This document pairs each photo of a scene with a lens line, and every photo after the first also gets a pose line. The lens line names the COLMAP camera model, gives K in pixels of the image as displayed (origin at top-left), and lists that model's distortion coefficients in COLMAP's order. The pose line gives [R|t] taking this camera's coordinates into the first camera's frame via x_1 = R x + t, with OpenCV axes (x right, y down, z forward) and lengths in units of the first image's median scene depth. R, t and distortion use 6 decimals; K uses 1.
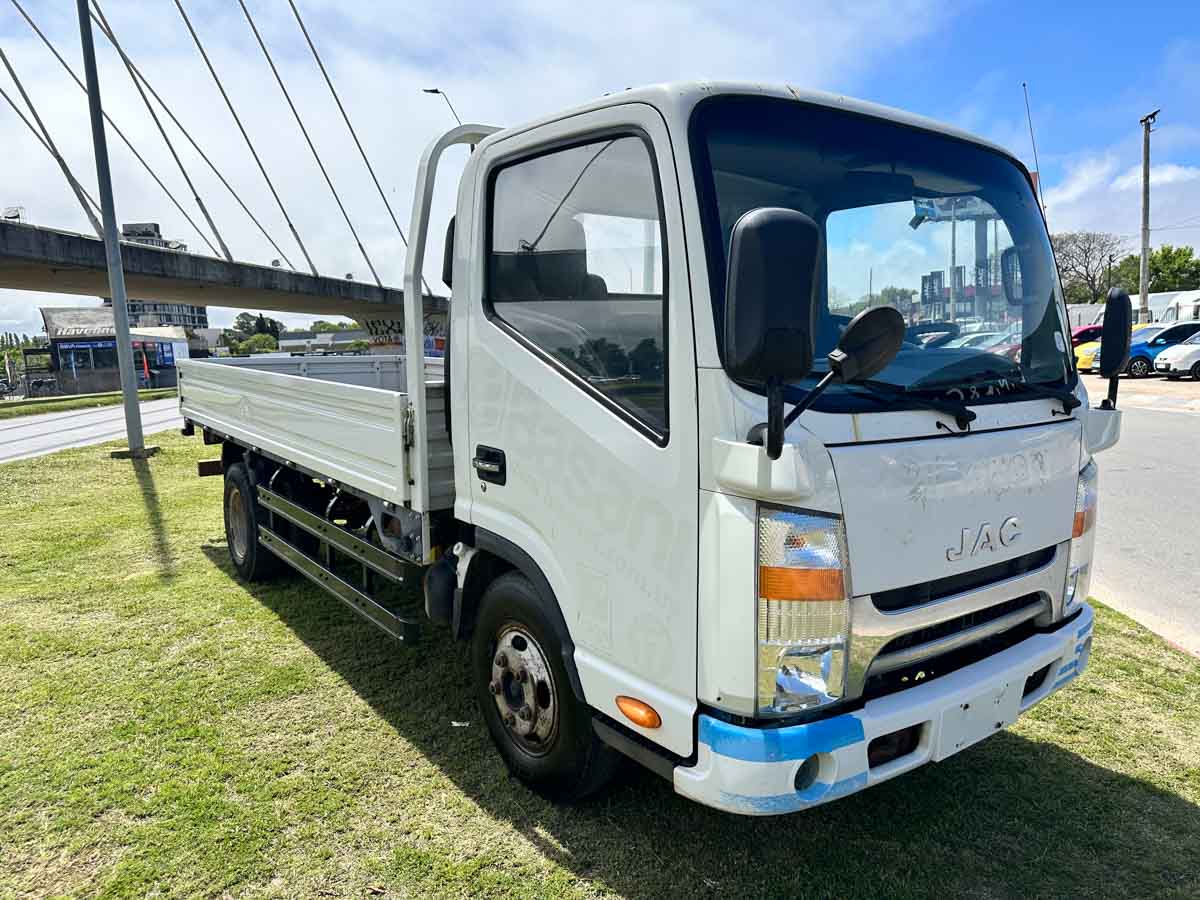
lens RADIAL K [[837.7, 0, 596.9], [0, 837.7, 429.9], [0, 0, 1]] dist [0.076324, -0.107249]
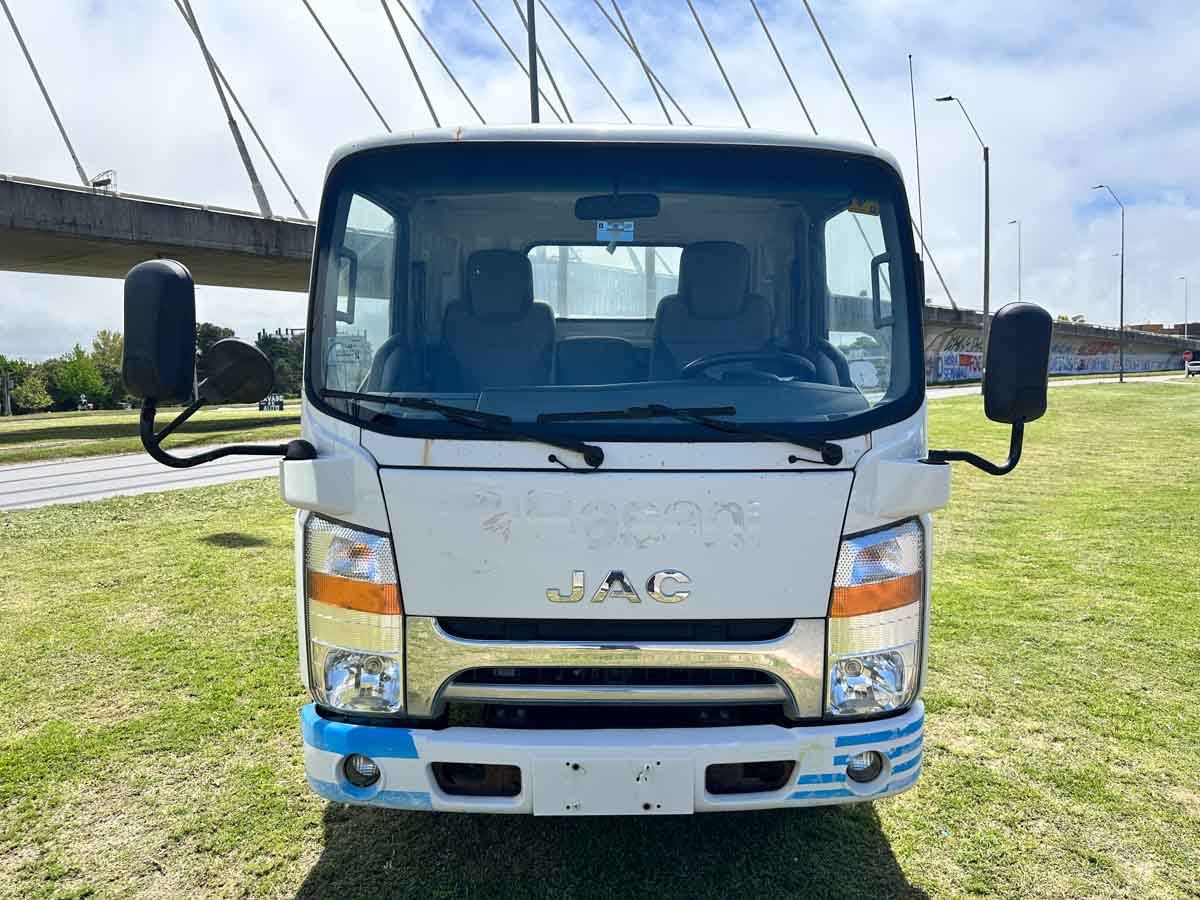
lens RADIAL K [[837.7, 0, 596.9], [0, 837.7, 429.9], [0, 0, 1]] dist [0.076324, -0.107249]
pose [[0.818549, 0.057229, -0.571579, 0.922170], [-0.068273, 0.997664, 0.002118, -0.040530], [0.570365, 0.037290, 0.820544, 0.237932]]
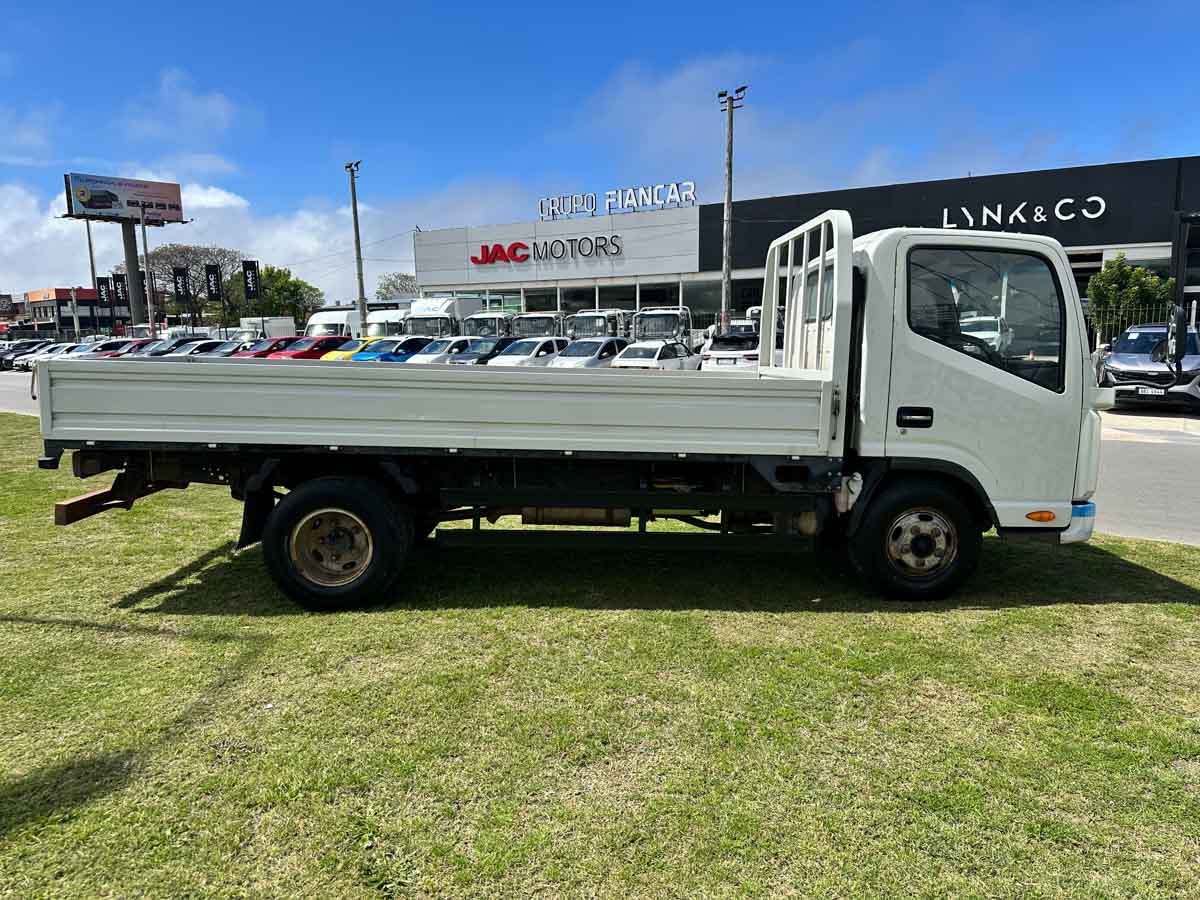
lens RADIAL K [[837.7, 0, 596.9], [0, 837.7, 429.9], [0, 0, 1]] dist [0.076324, -0.107249]
pose [[0.562578, -0.065198, 0.824170, -2.257175], [0.072567, 0.996932, 0.029331, -0.035984], [-0.823553, 0.043306, 0.565583, 0.650880]]
